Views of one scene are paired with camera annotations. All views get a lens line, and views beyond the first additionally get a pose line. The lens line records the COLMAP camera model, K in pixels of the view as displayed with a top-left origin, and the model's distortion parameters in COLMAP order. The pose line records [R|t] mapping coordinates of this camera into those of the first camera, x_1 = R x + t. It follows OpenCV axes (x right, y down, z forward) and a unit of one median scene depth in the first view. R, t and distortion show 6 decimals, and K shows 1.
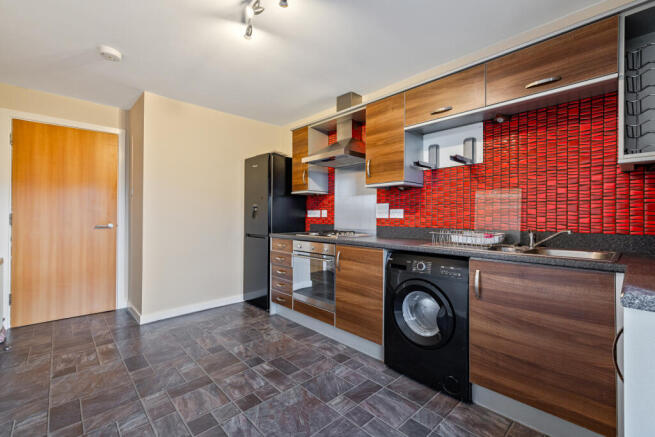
lens RADIAL K [[292.7, 0, 324.9], [0, 292.7, 217.0], [0, 0, 1]] dist [0.000597, 0.000119]
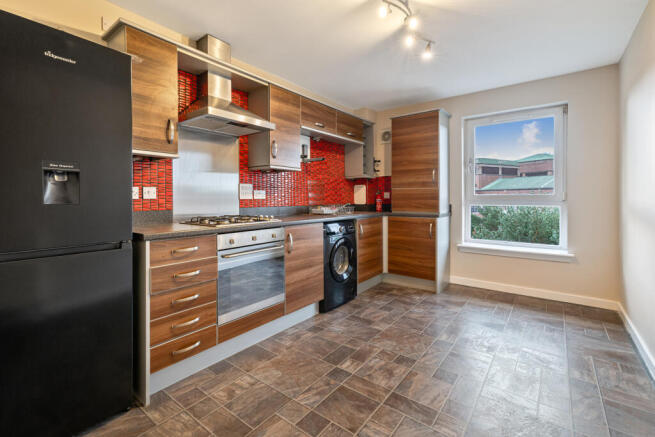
lens RADIAL K [[298.1, 0, 329.2], [0, 298.1, 205.0], [0, 0, 1]] dist [-0.000156, 0.000017]
pose [[-0.178686, -0.021514, 0.983671, -1.035369], [0.009189, 0.999681, 0.023534, 0.002969], [-0.983863, 0.013244, -0.178431, 1.162086]]
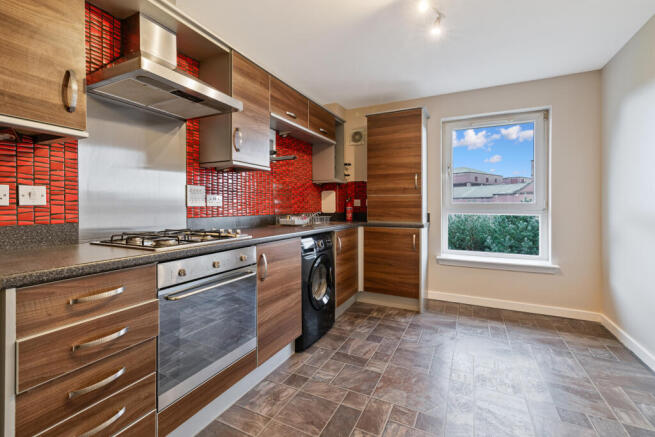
lens RADIAL K [[293.9, 0, 326.6], [0, 293.9, 211.7], [0, 0, 1]] dist [0.002158, 0.000948]
pose [[-0.364568, -0.018579, 0.930991, -0.730349], [0.004199, 0.999758, 0.021596, 0.002839], [-0.931167, 0.011782, -0.364402, 1.237112]]
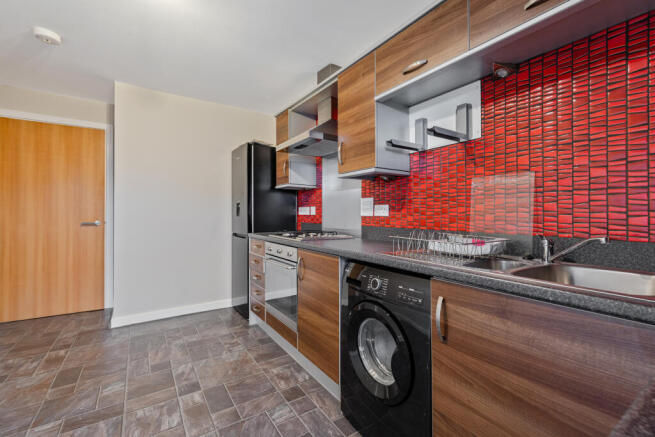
lens RADIAL K [[293.9, 0, 326.6], [0, 293.9, 211.7], [0, 0, 1]] dist [0.002158, 0.000948]
pose [[0.985737, 0.000310, -0.168295, 0.283652], [-0.002258, 0.999933, -0.011387, 0.001566], [0.168280, 0.011605, 0.985671, 0.235113]]
